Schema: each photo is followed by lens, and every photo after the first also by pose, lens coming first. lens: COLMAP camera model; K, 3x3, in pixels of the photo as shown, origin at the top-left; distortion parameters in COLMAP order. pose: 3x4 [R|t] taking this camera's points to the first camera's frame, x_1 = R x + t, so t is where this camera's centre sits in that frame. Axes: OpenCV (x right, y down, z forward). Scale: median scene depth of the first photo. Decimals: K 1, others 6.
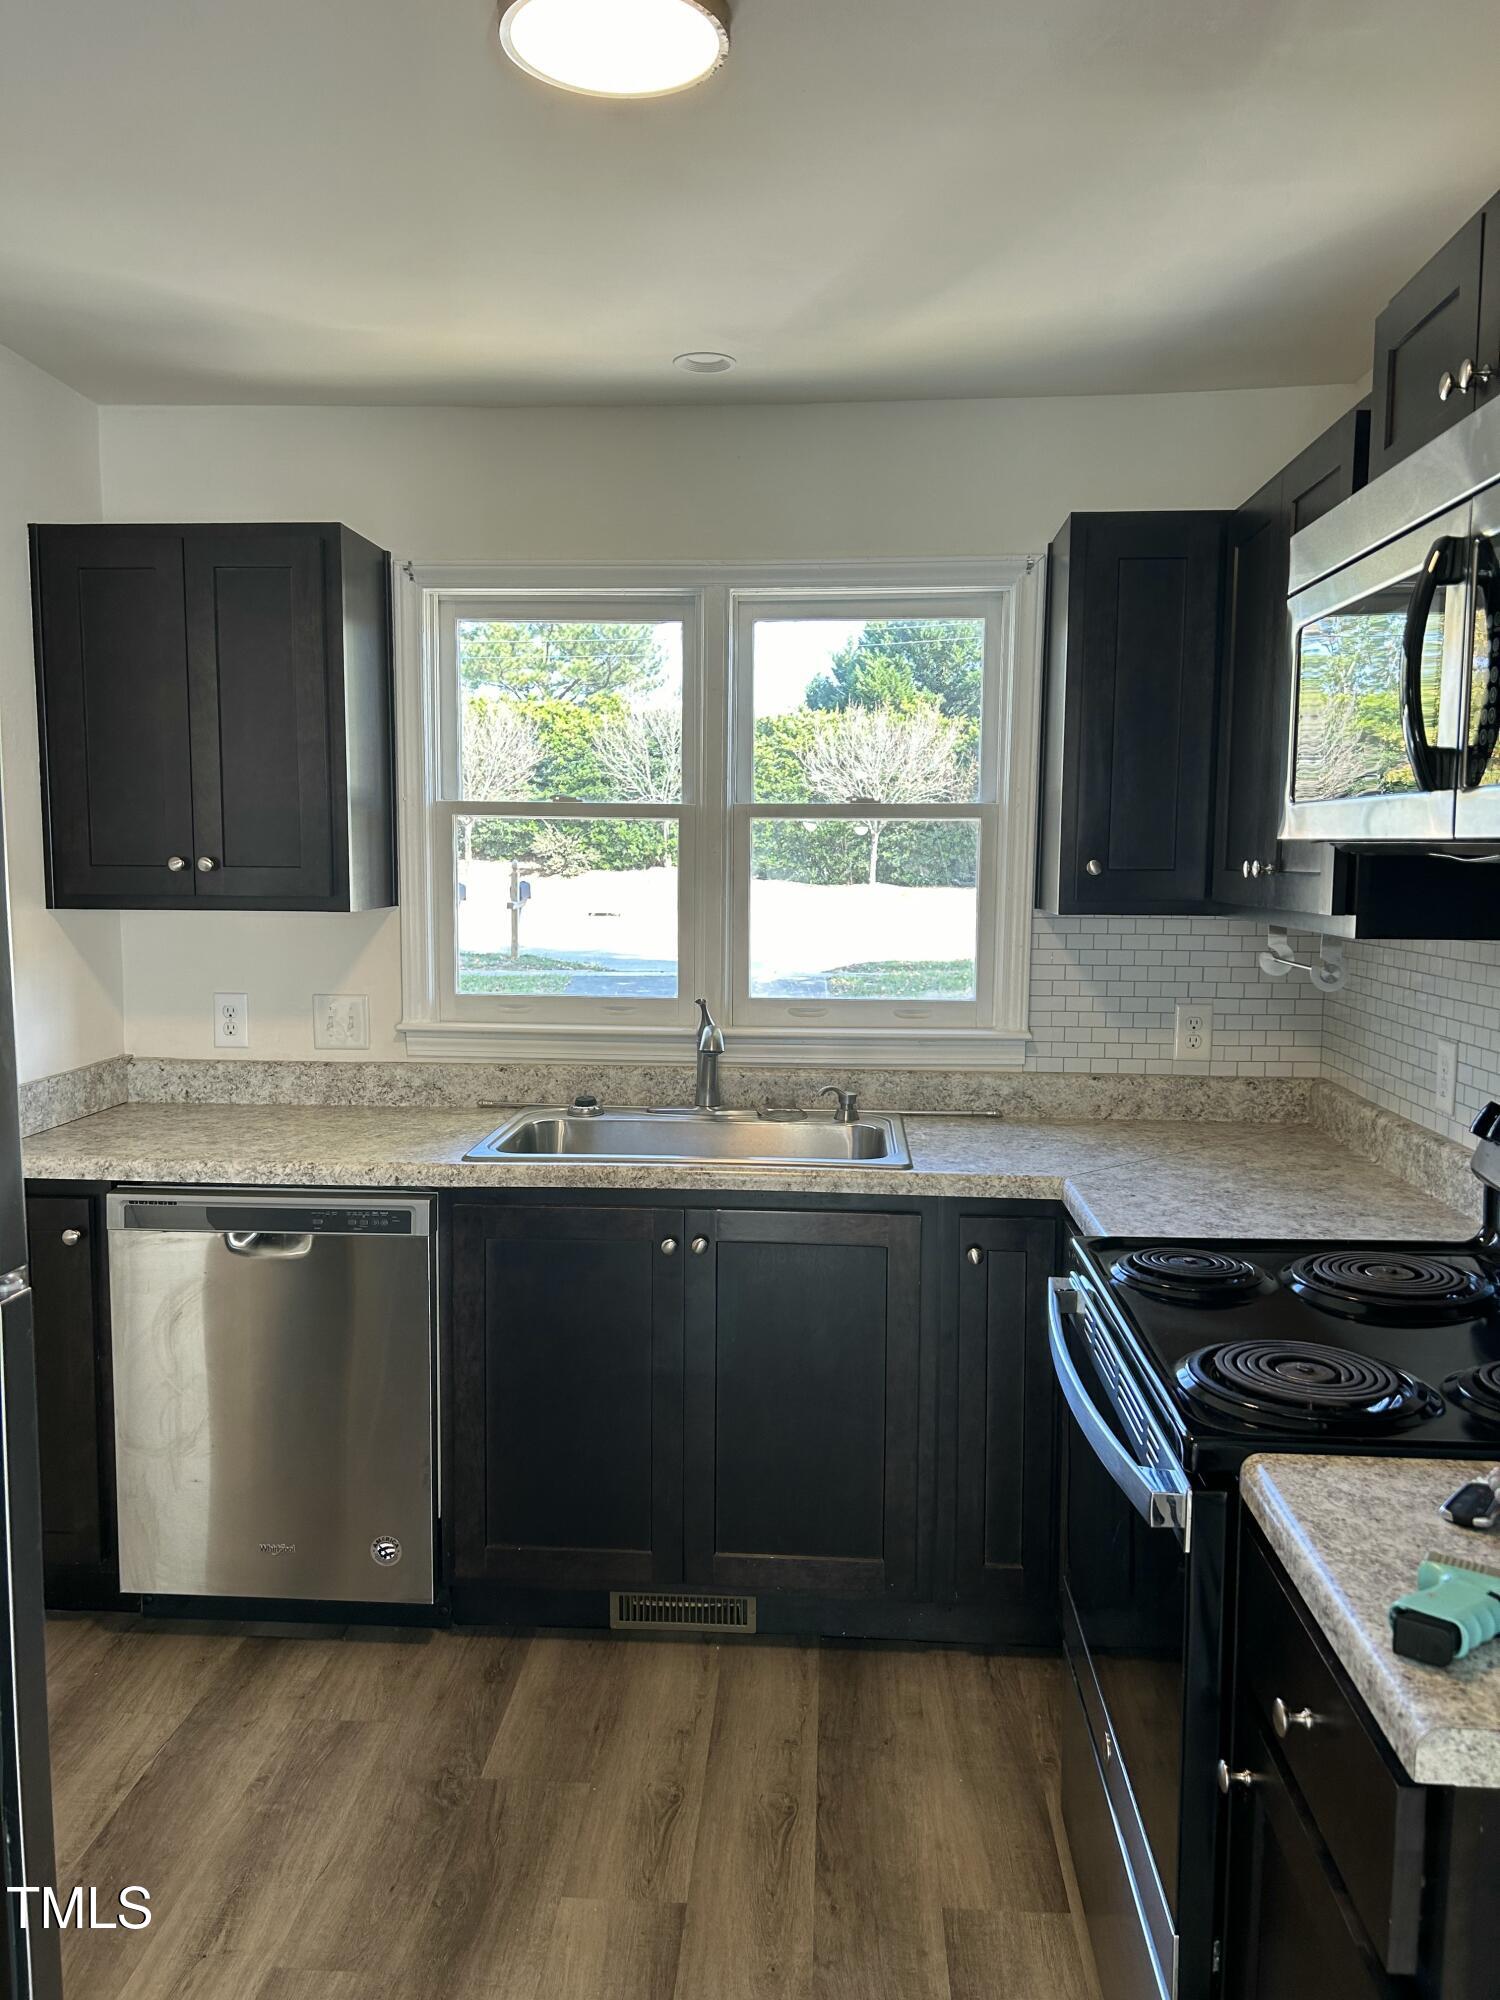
lens RADIAL K [[1484.3, 0, 737.6], [0, 1484.3, 1027.9], [0, 0, 1]] dist [0.008595, -0.003869]
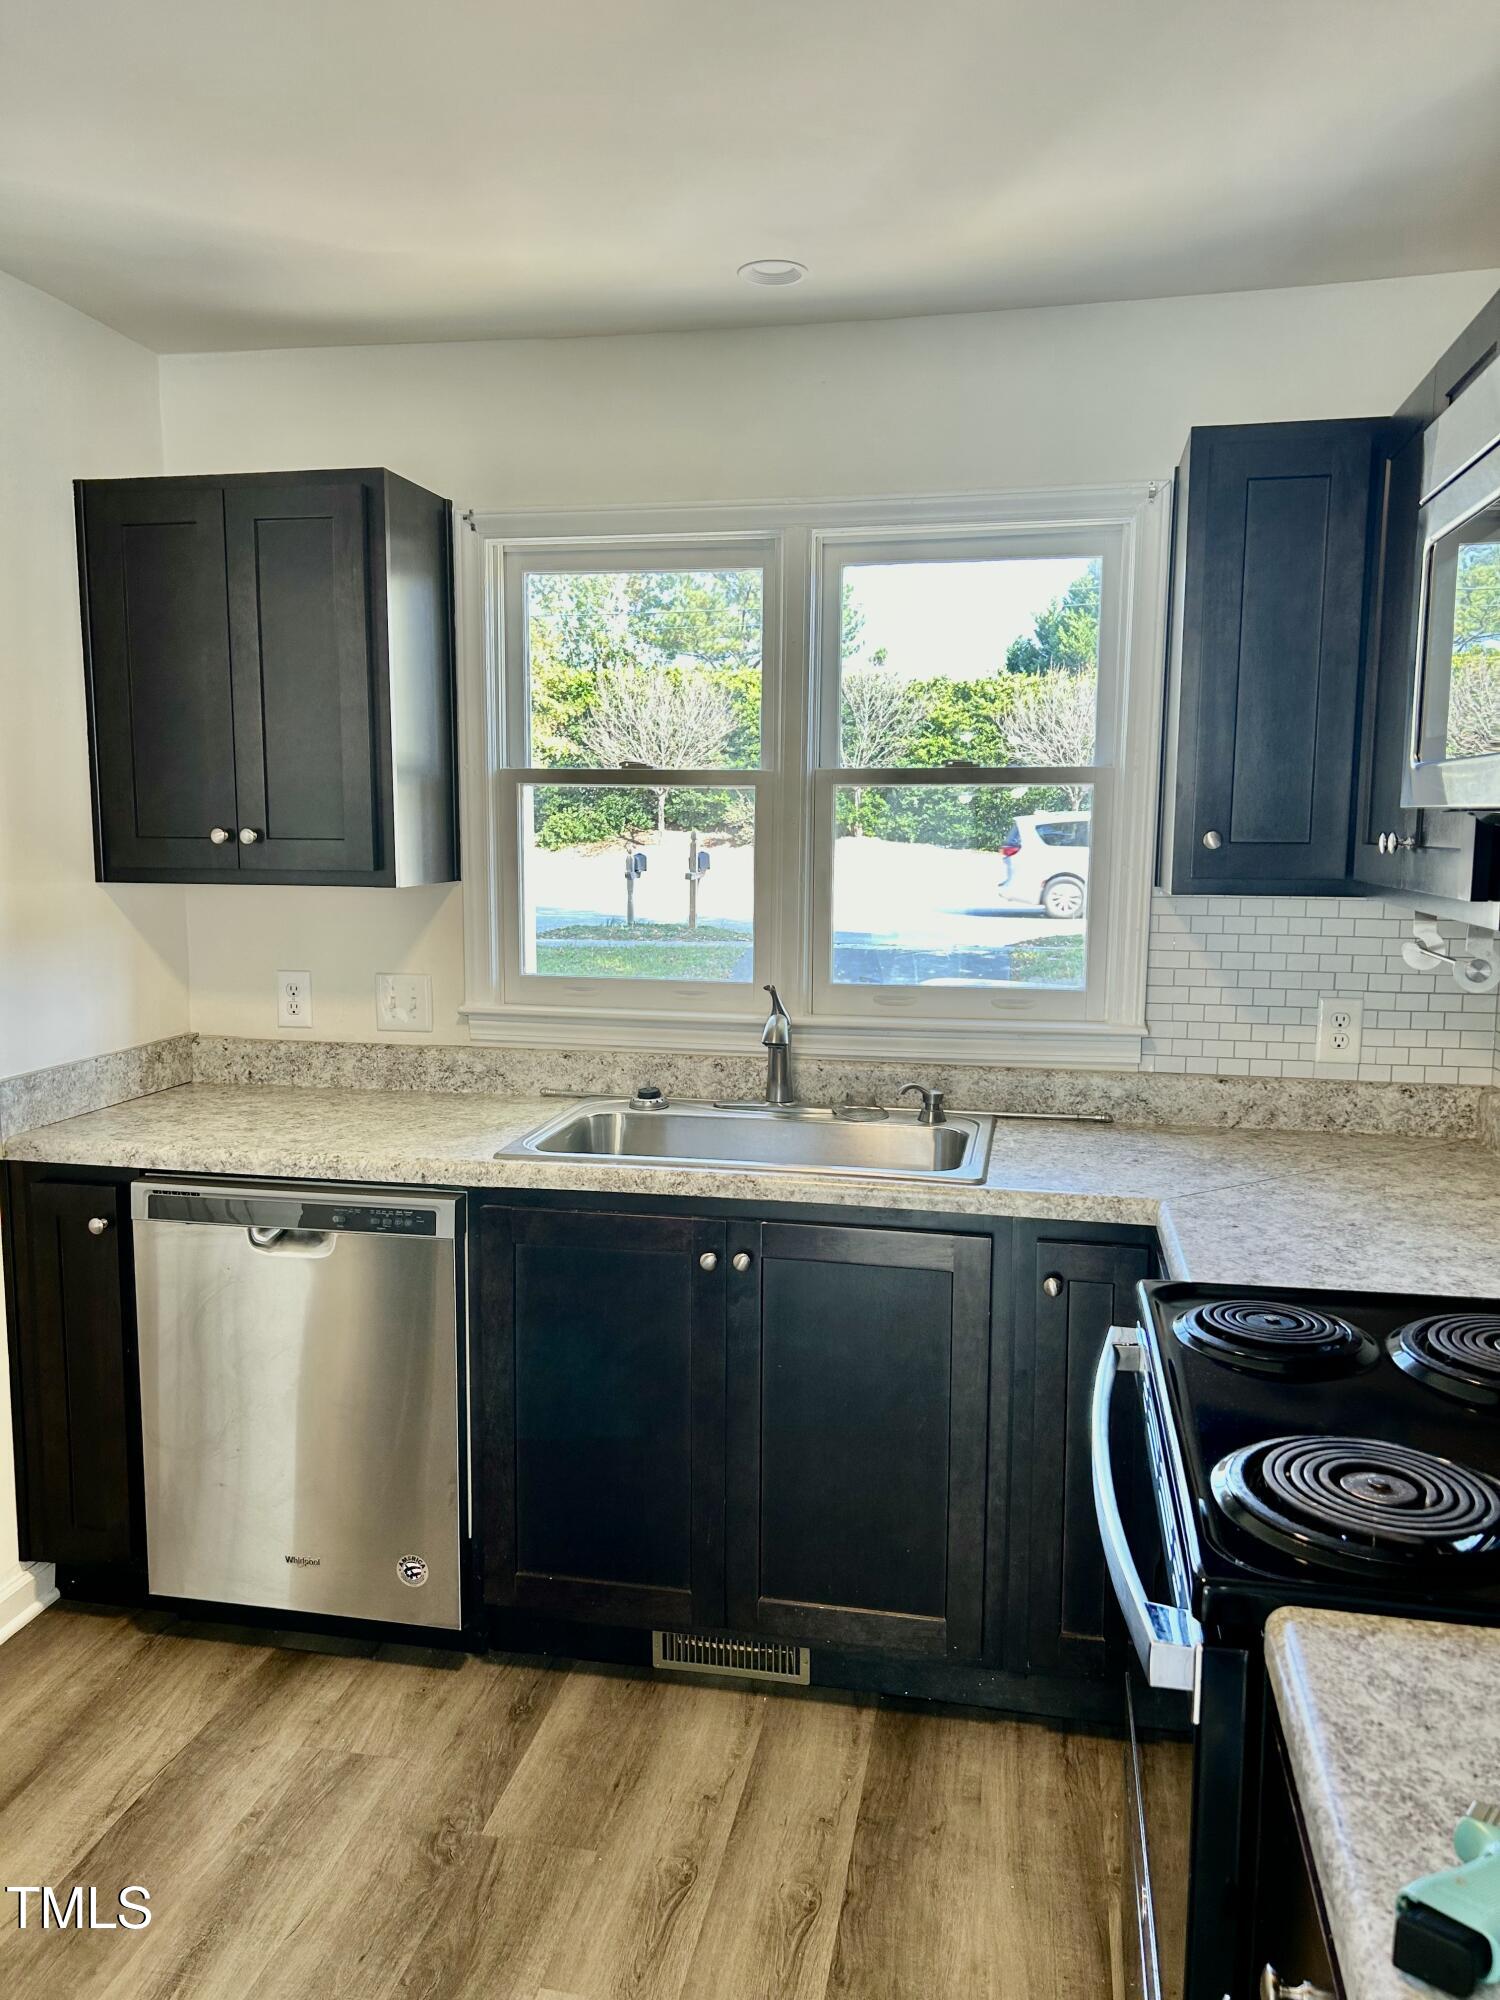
lens RADIAL K [[1484.3, 0, 737.6], [0, 1484.3, 1027.9], [0, 0, 1]] dist [0.008595, -0.003869]
pose [[0.990806, 0.018056, -0.134083, 0.087373], [-0.015216, 0.999638, 0.022177, -0.014562], [0.134435, -0.019933, 0.990722, 0.107073]]
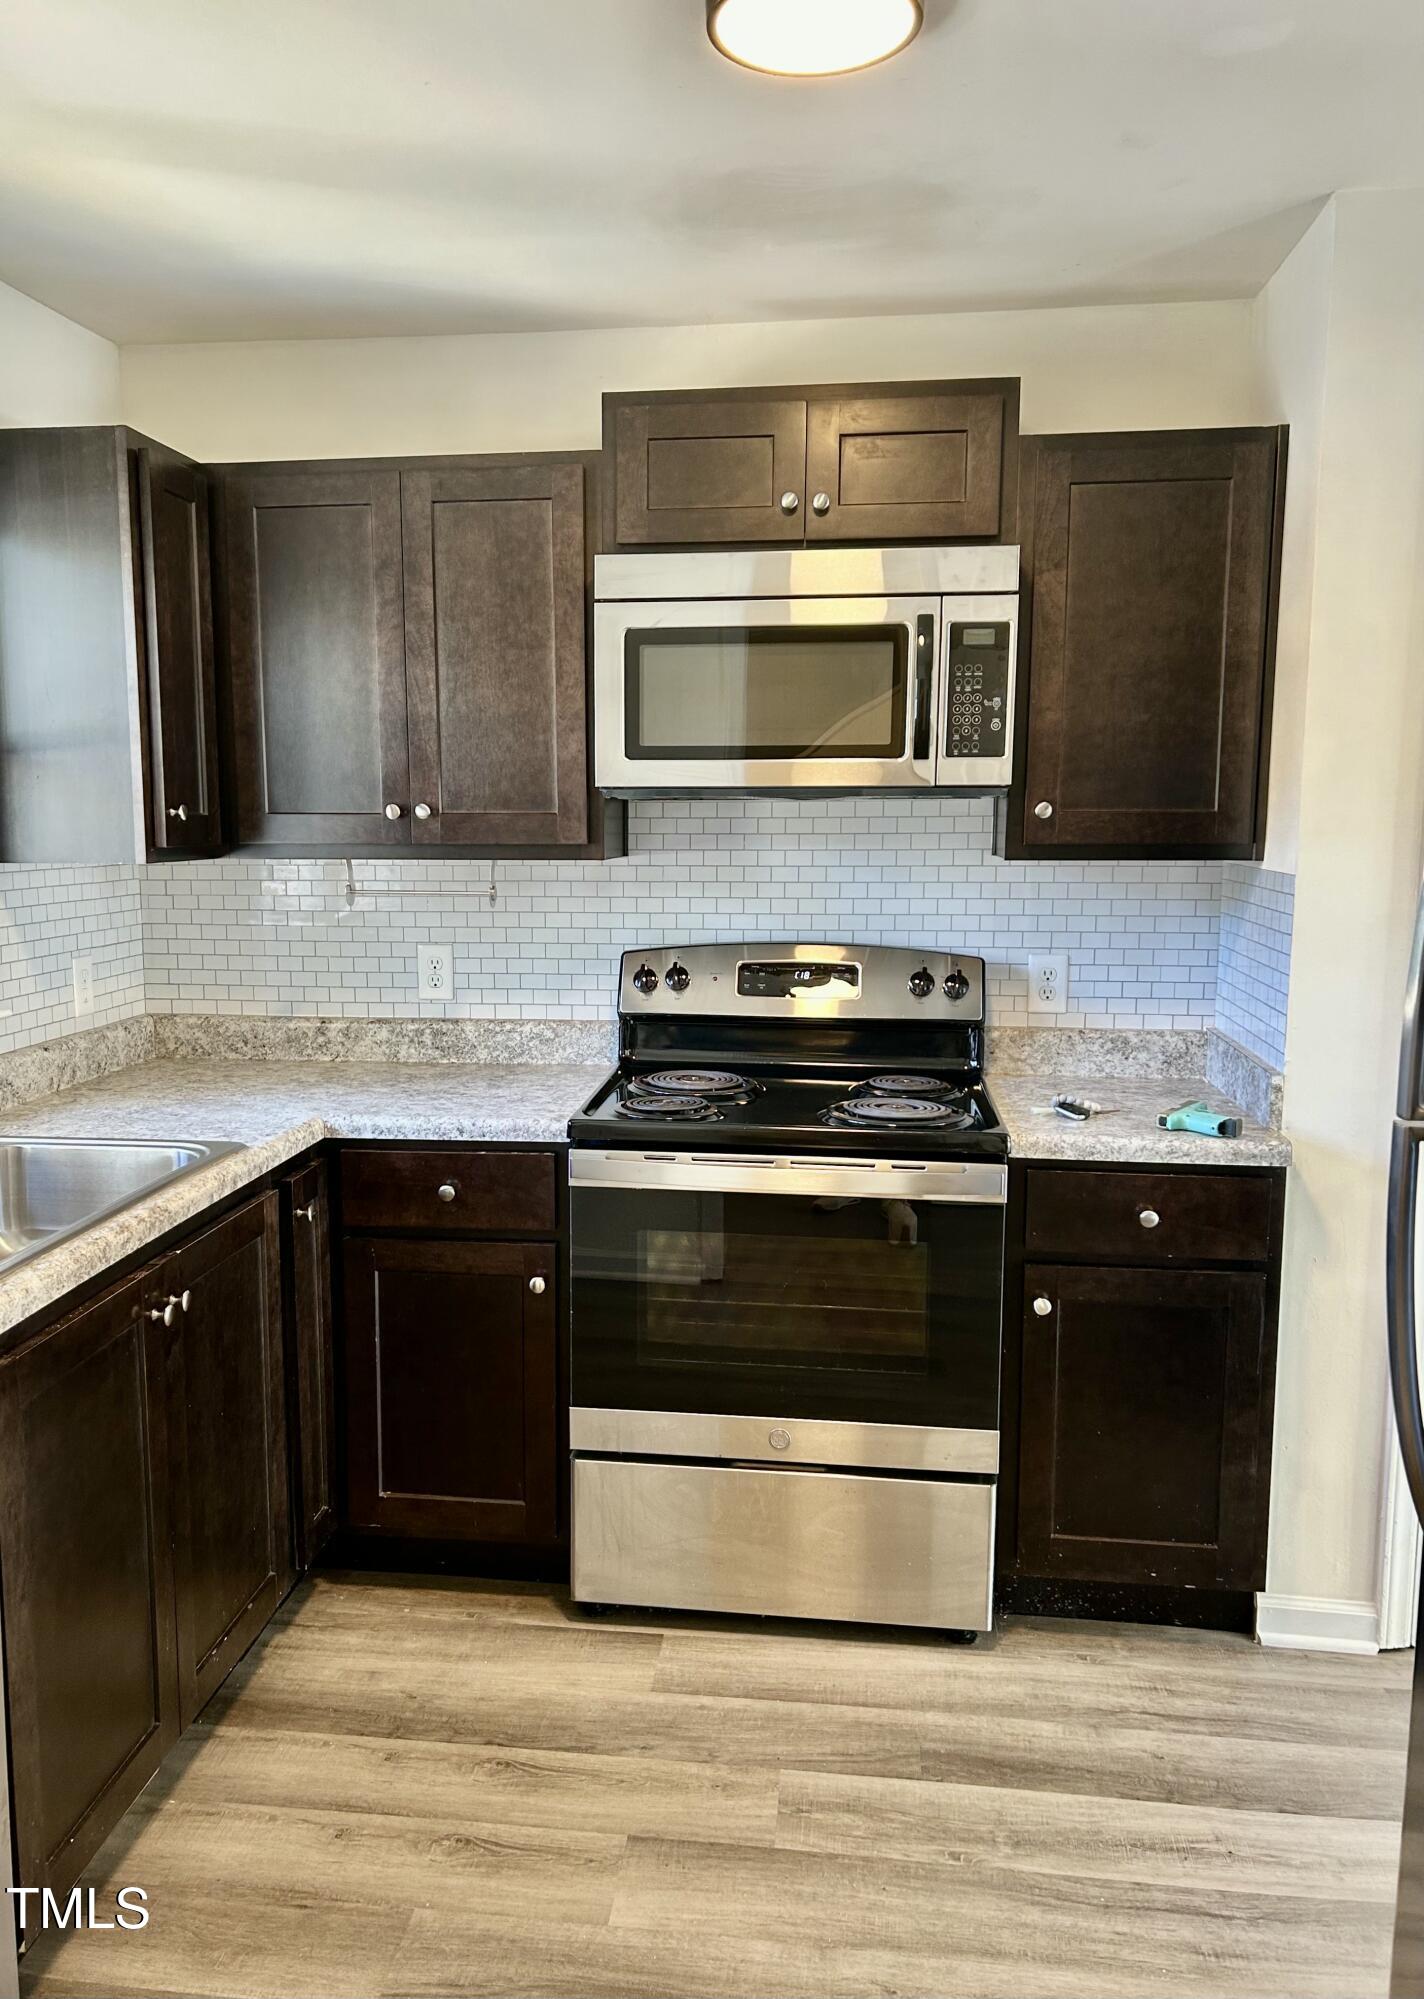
lens RADIAL K [[1533.0, 0, 649.6], [0, 1533.0, 1002.2], [0, 0, 1]] dist [0.002063, 0.001386]
pose [[0.075601, -0.135257, 0.987922, -0.773626], [0.123852, 0.984359, 0.125292, -0.077563], [-0.989417, 0.112884, 0.091170, 0.647199]]
